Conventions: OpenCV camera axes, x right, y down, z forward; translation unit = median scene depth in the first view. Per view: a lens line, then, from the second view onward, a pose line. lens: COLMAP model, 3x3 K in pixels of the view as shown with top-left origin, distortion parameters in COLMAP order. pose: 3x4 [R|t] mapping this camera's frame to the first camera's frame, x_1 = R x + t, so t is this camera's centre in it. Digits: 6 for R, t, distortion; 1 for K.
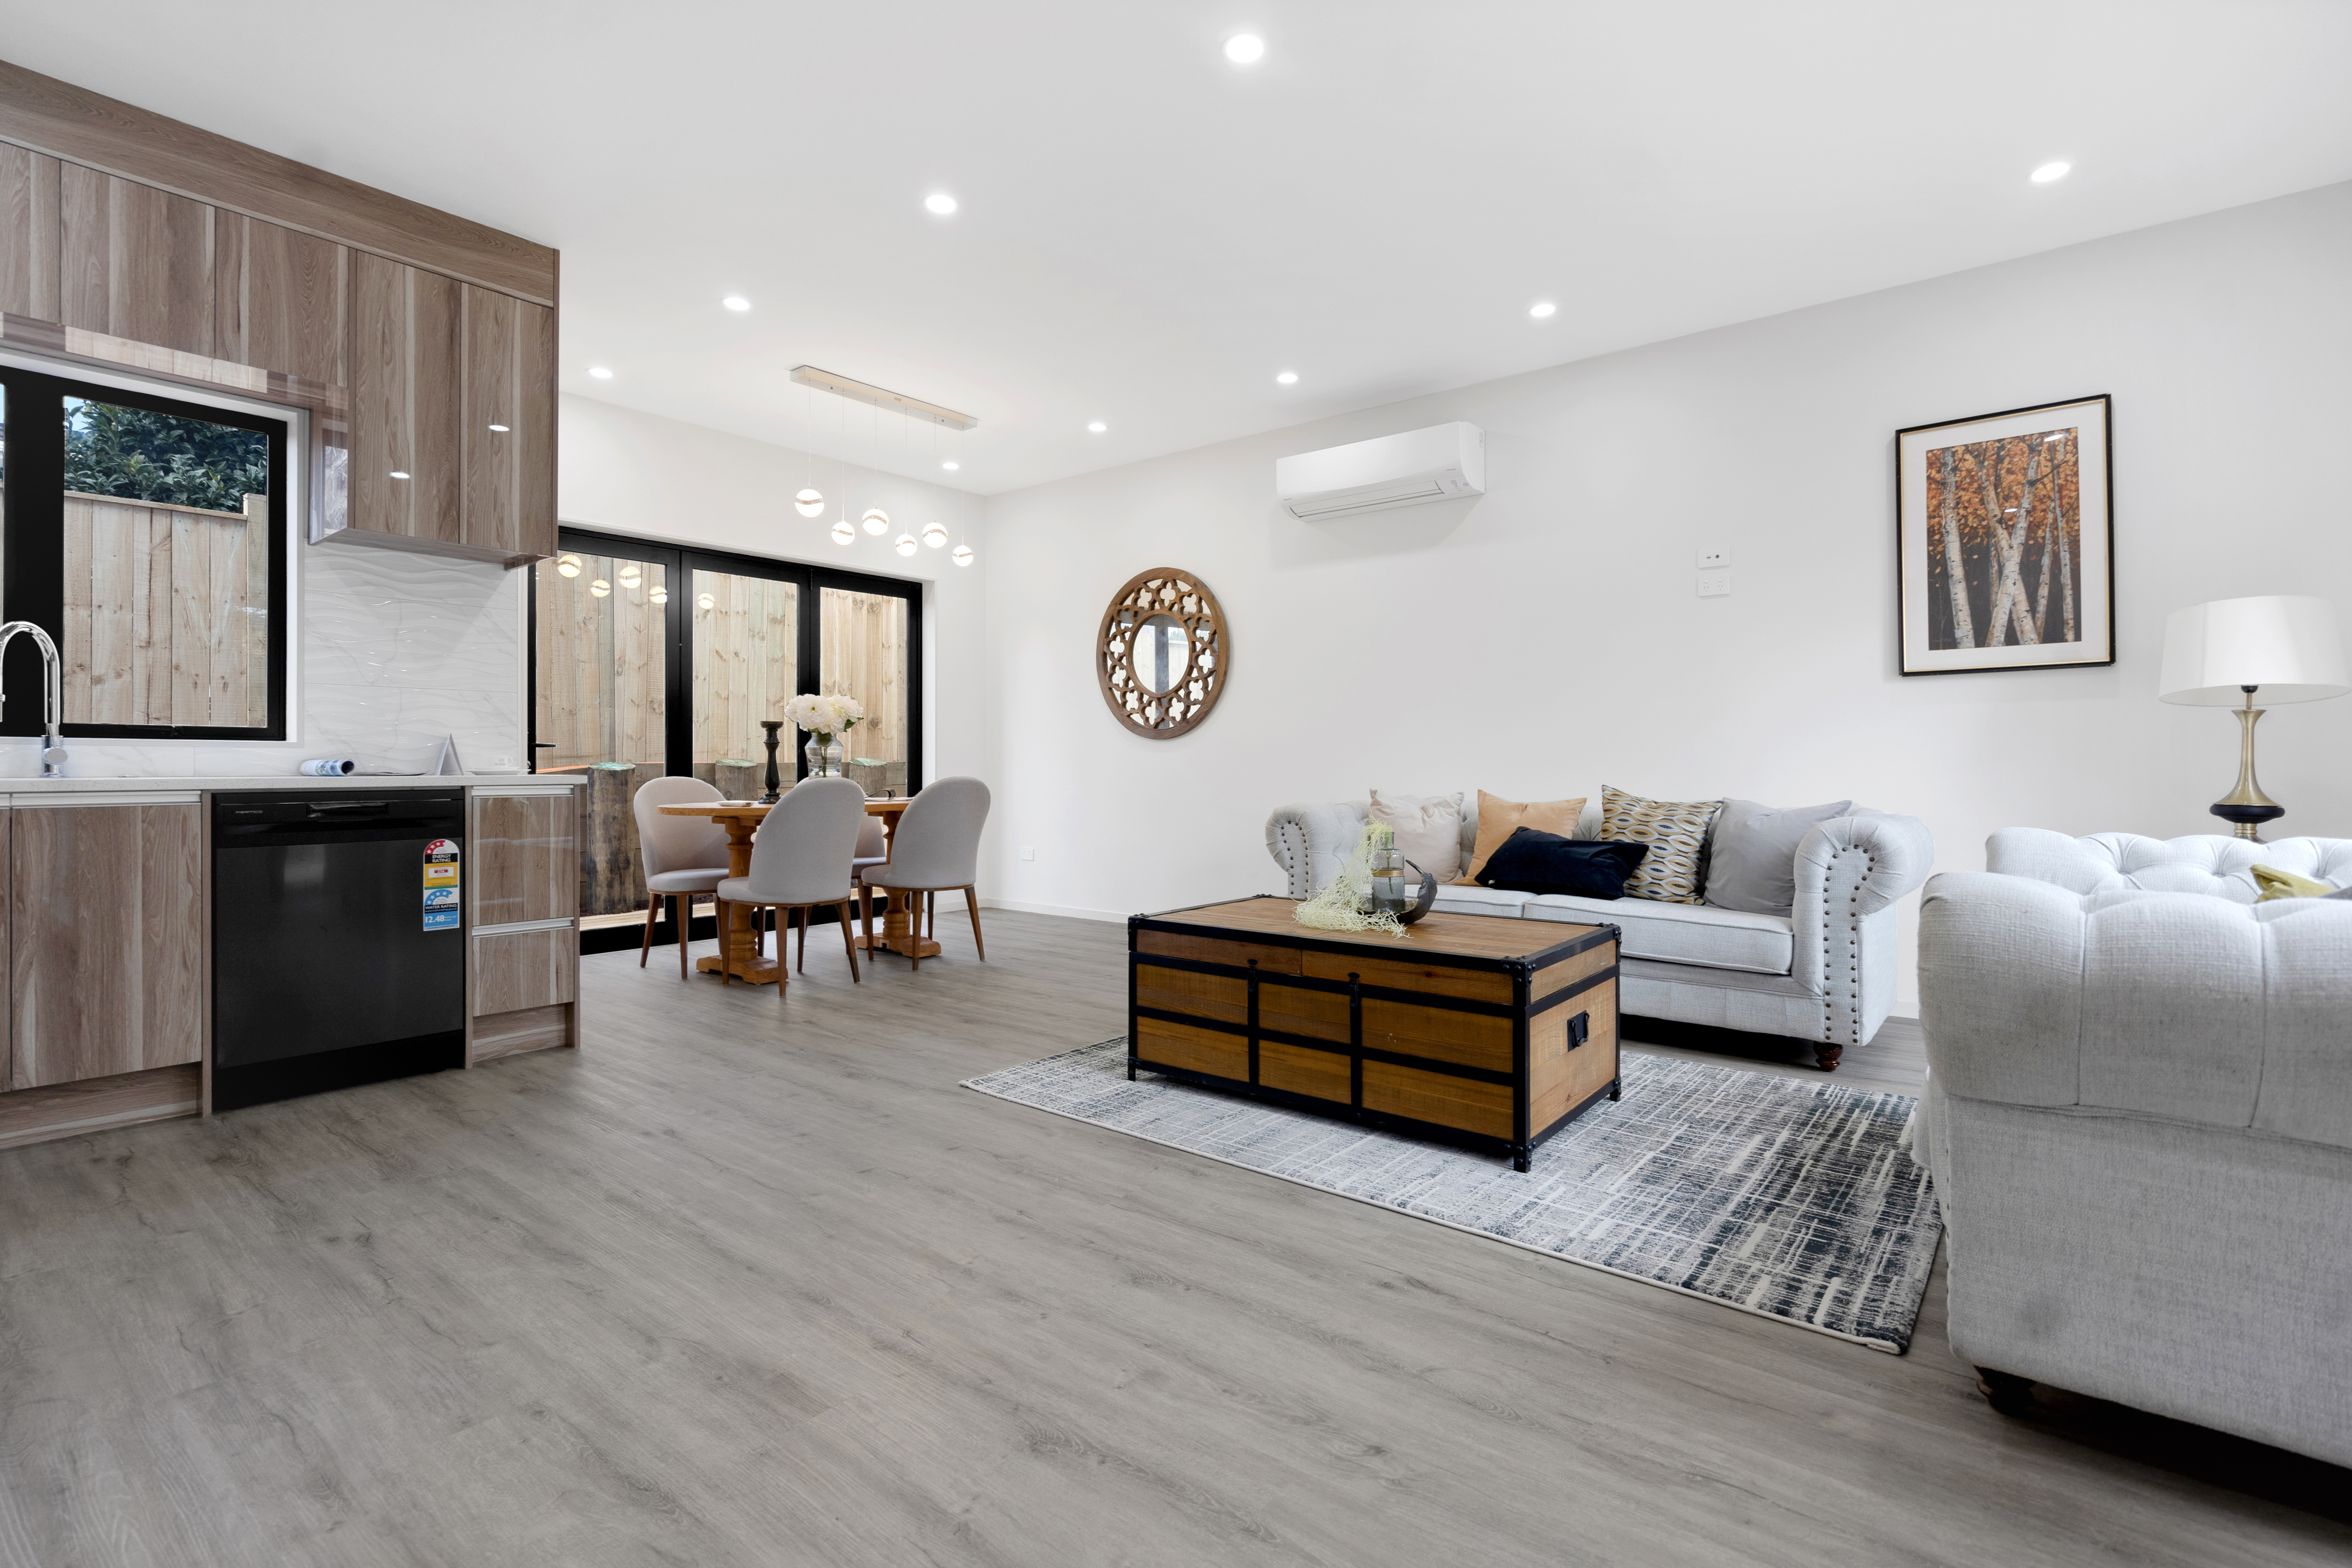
lens RADIAL K [[1104.2, 0, 1157.5], [0, 1104.2, 760.5], [0, 0, 1]] dist [-0.004173, 0.001680]
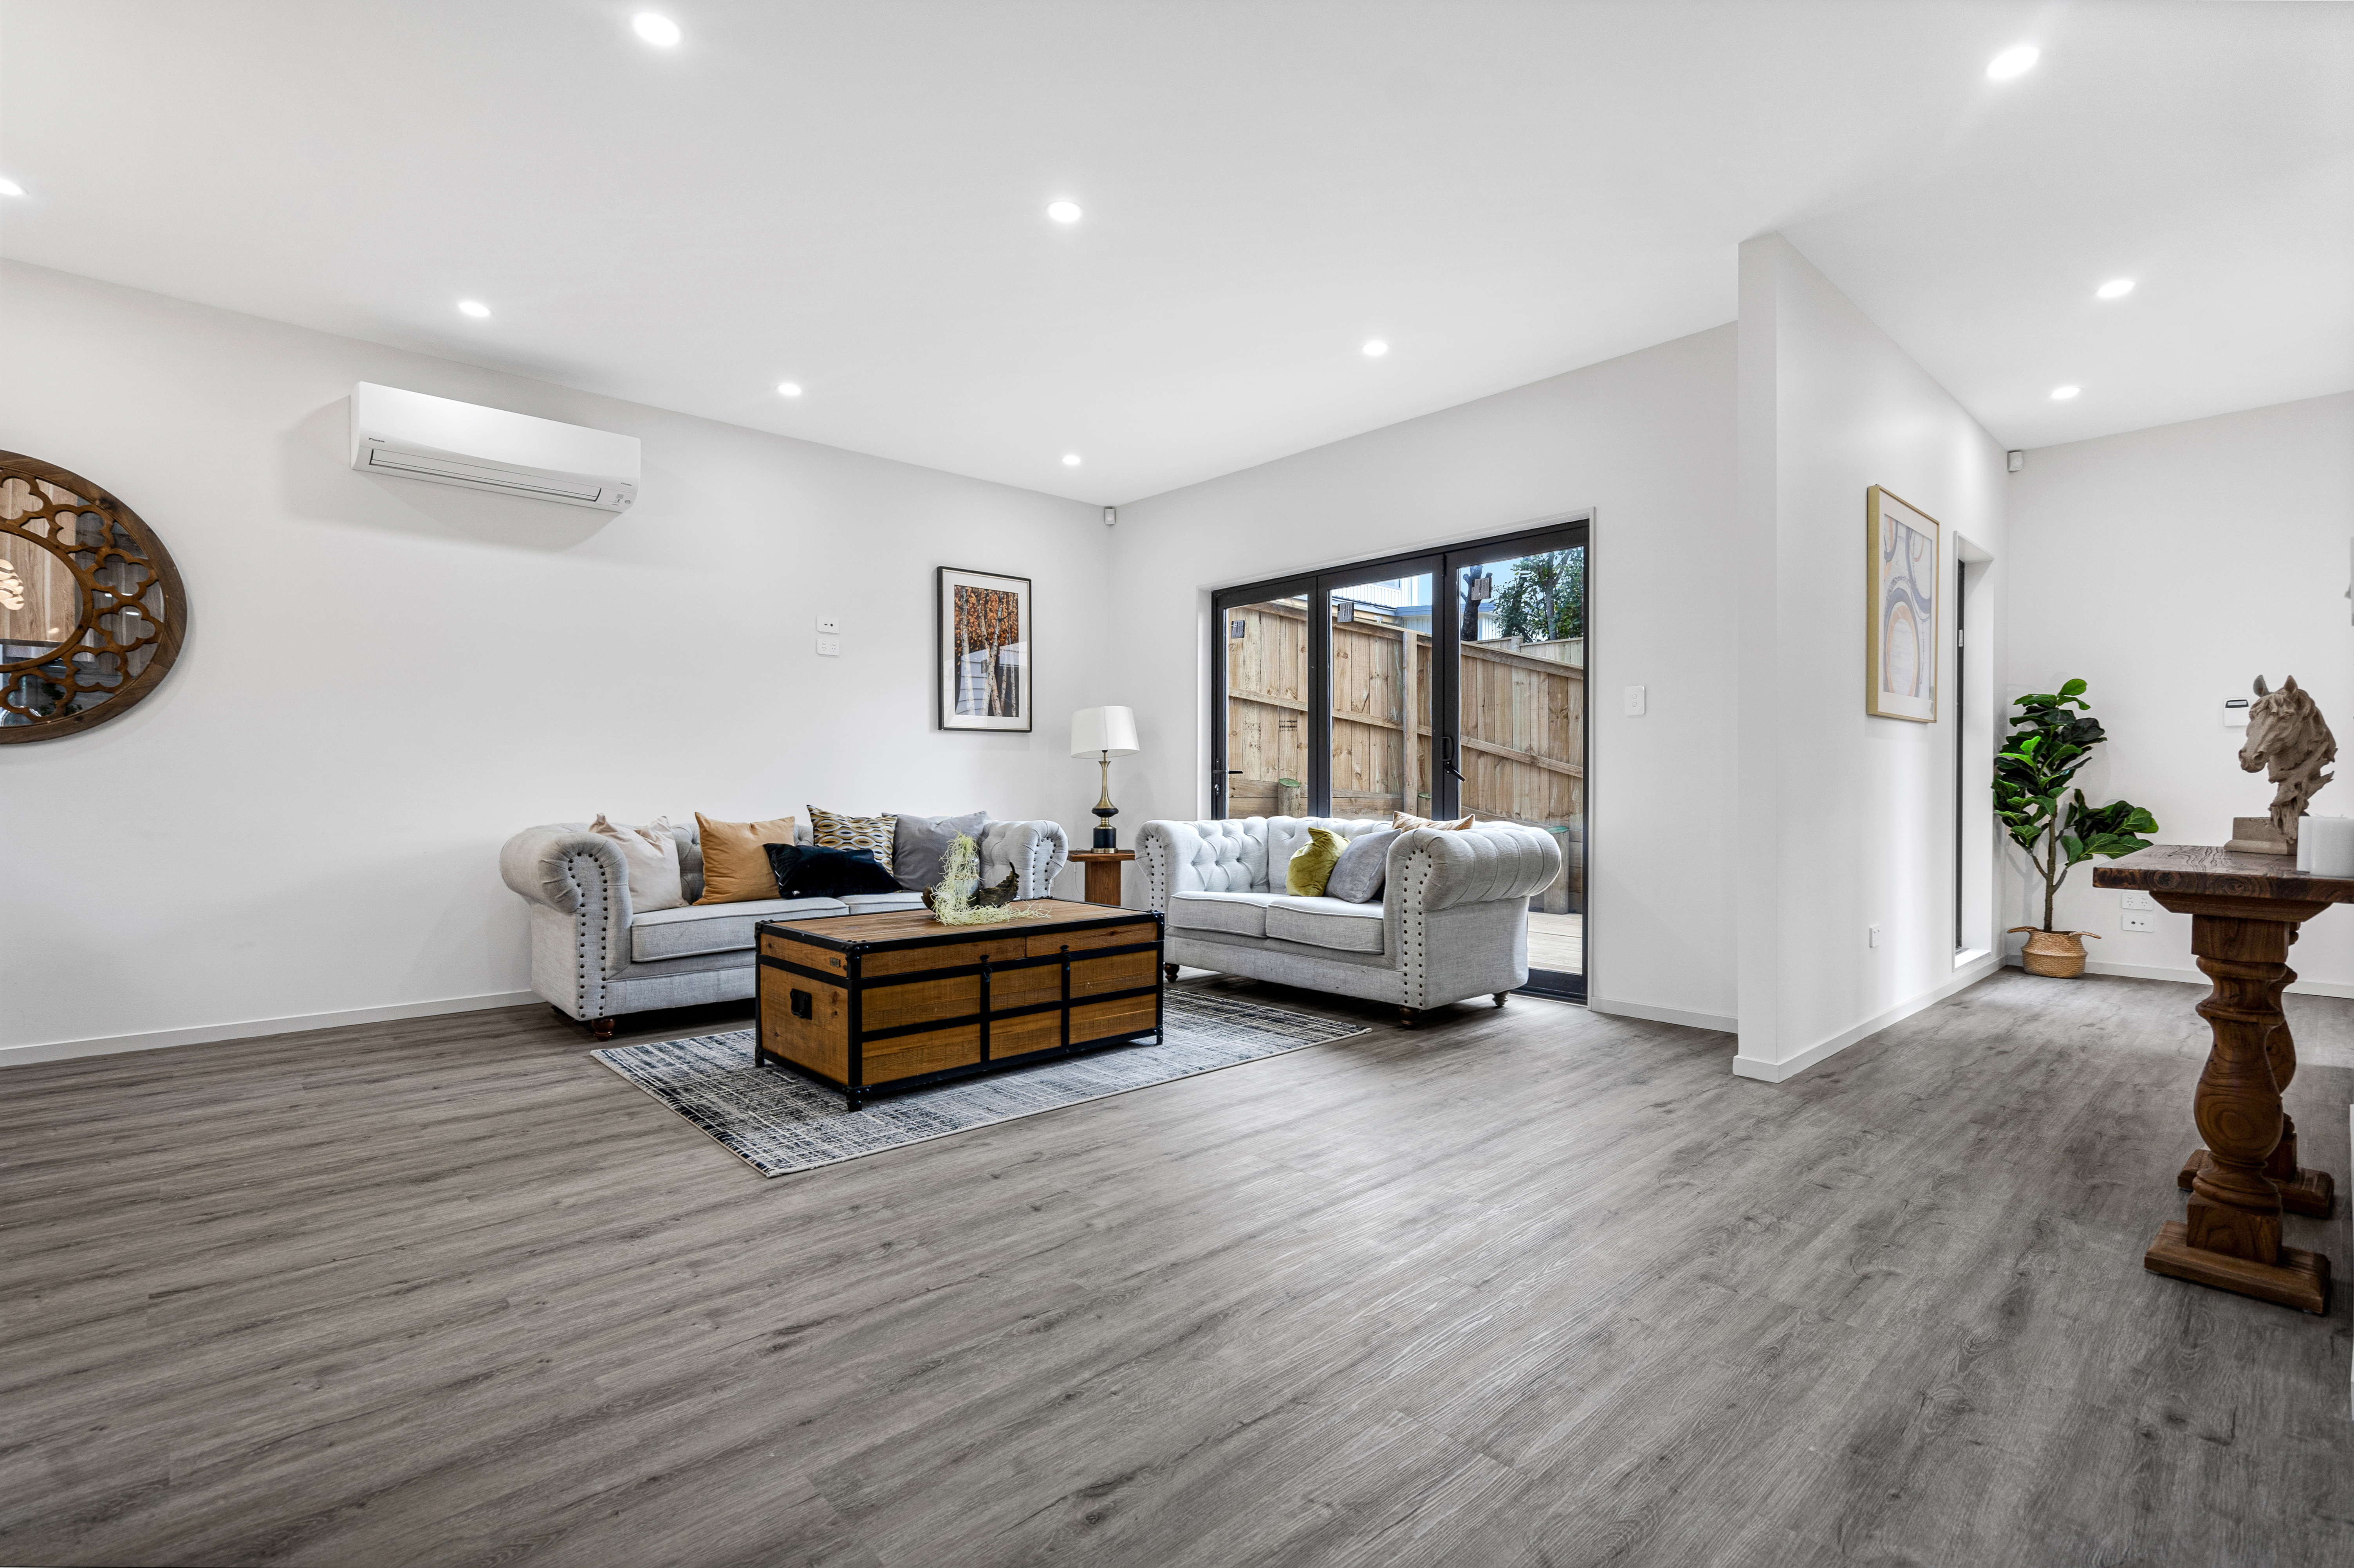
lens RADIAL K [[1093.3, 0, 1177.5], [0, 1093.3, 795.1], [0, 0, 1]] dist [-0.003783, 0.001380]
pose [[0.128441, -0.005674, 0.991701, -0.818213], [-0.003355, 0.999975, 0.006156, 0.003094], [-0.991711, -0.004118, 0.128419, 0.518318]]
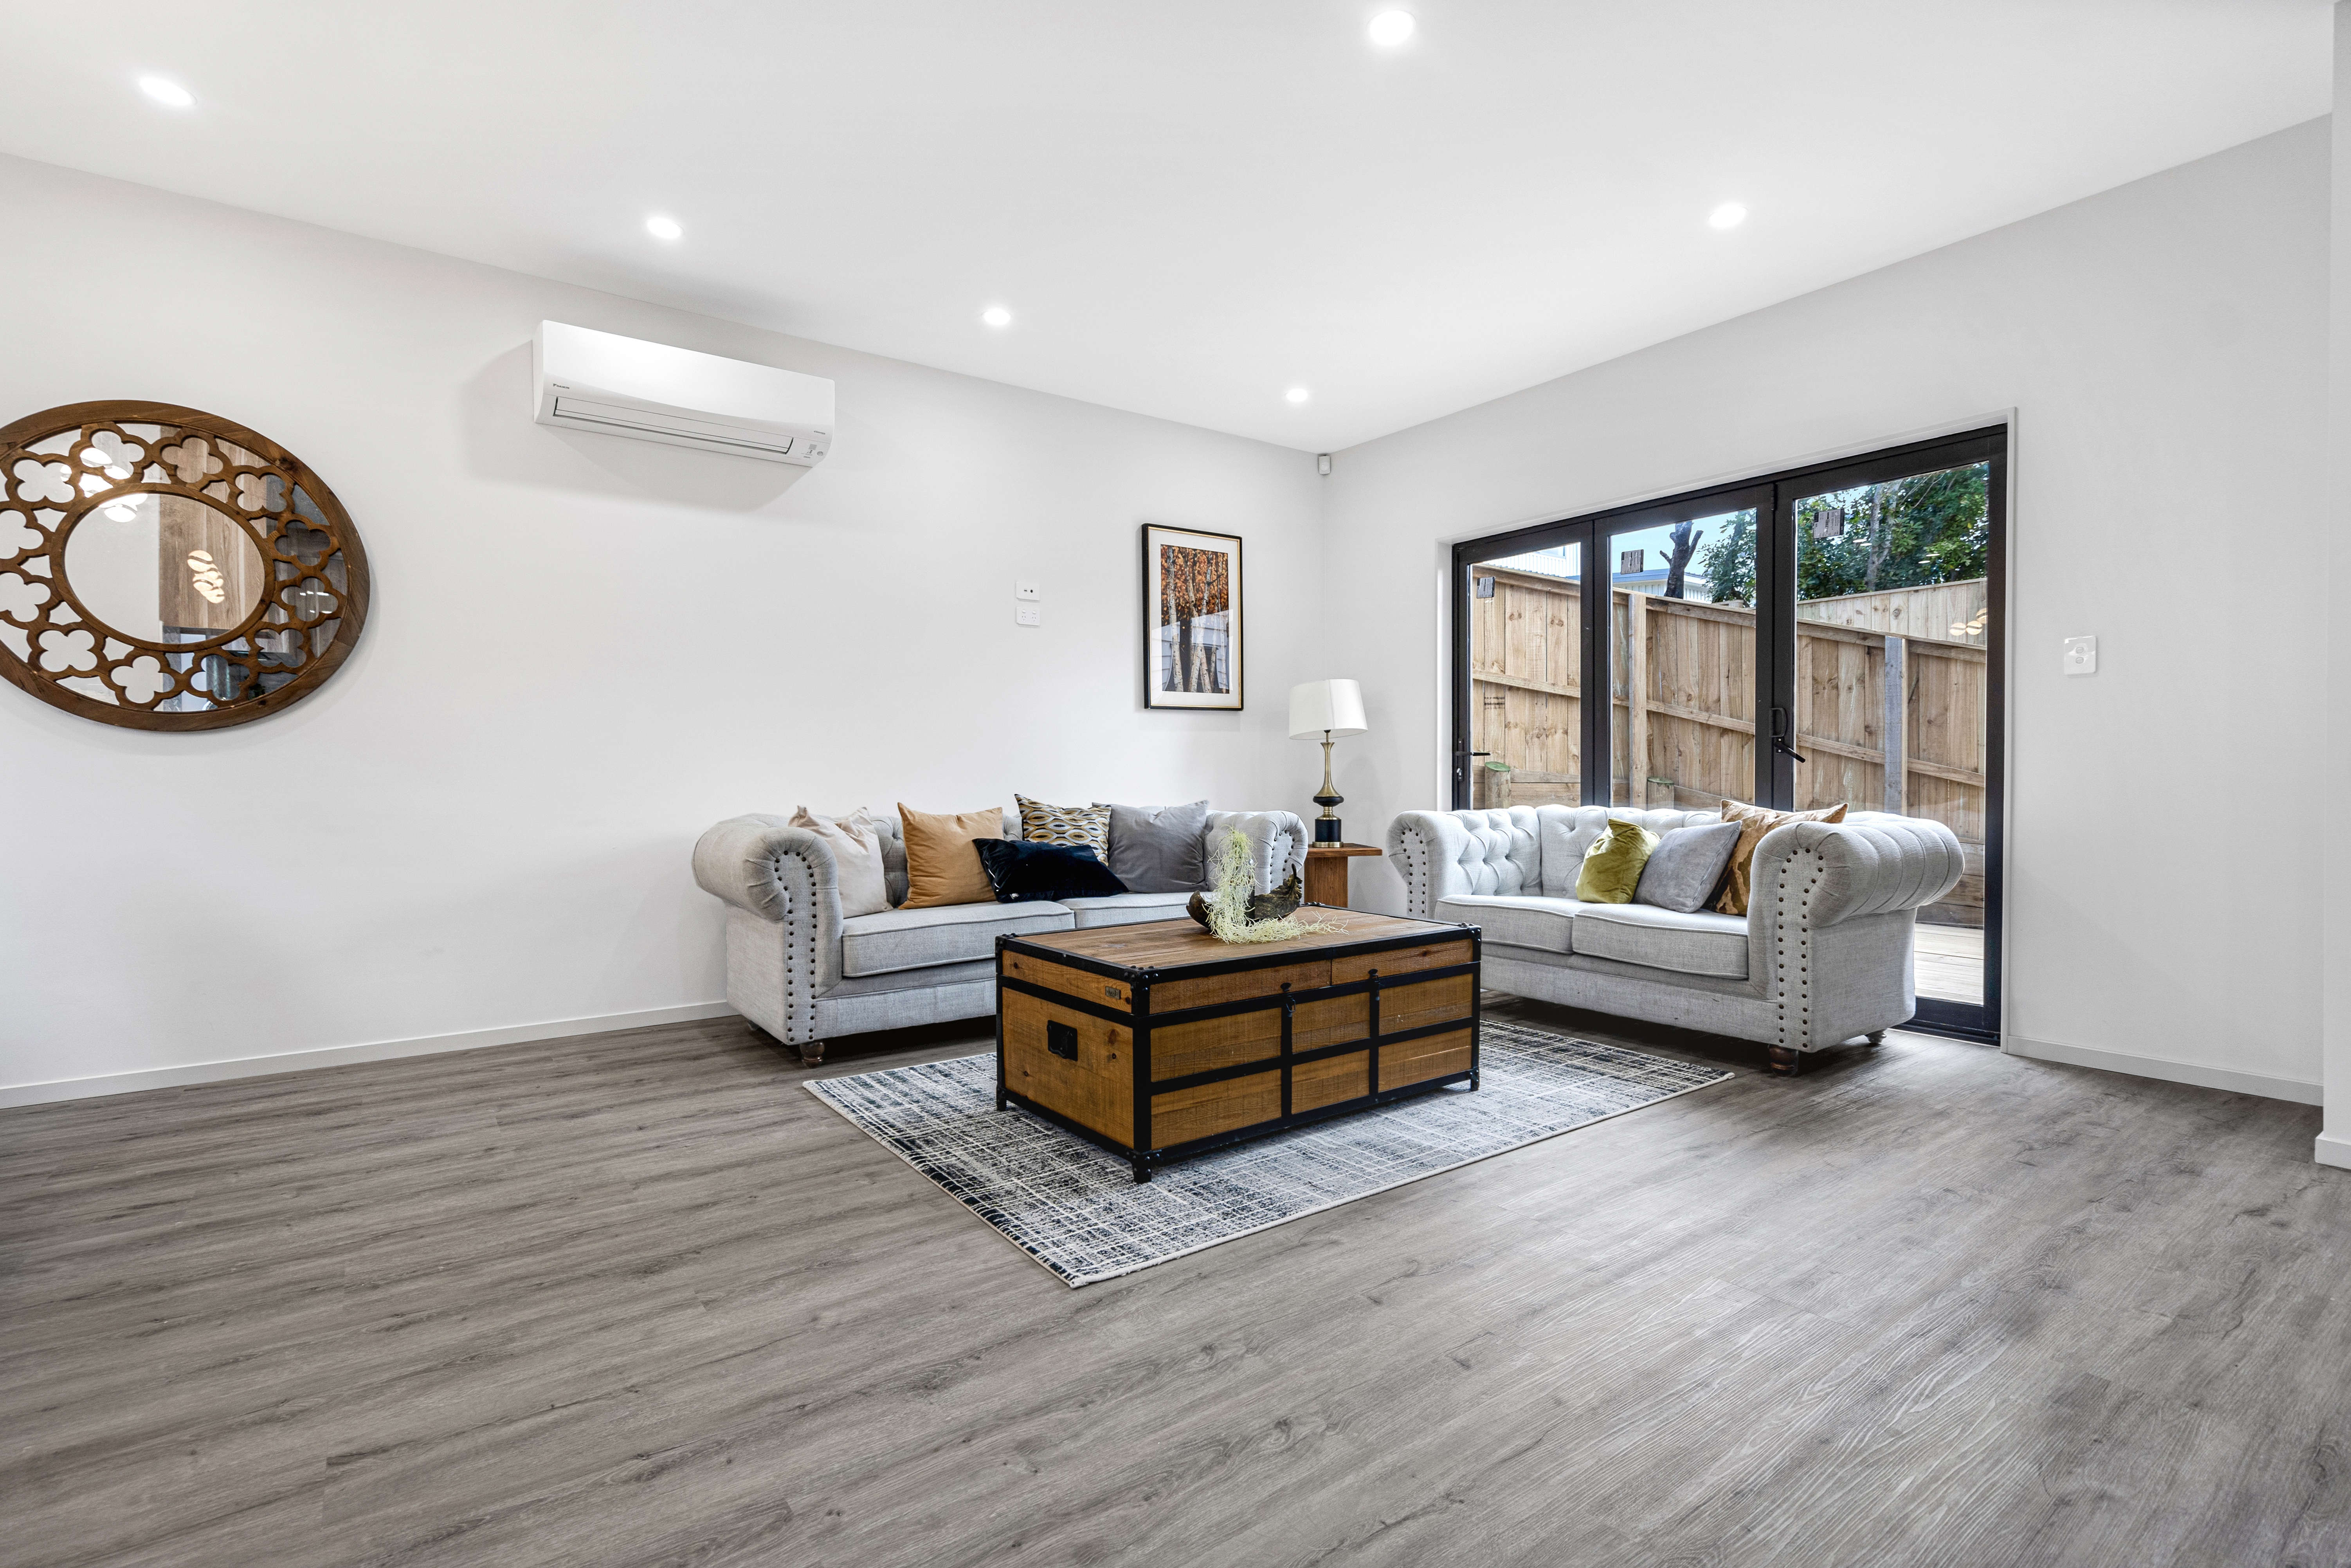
lens RADIAL K [[1103.8, 0, 1165.1], [0, 1103.8, 795.8], [0, 0, 1]] dist [-0.004173, 0.001680]
pose [[0.243629, -0.019442, 0.969674, -0.662260], [0.002225, 0.999808, 0.019487, 0.003745], [-0.969866, -0.002591, 0.243625, 0.694668]]
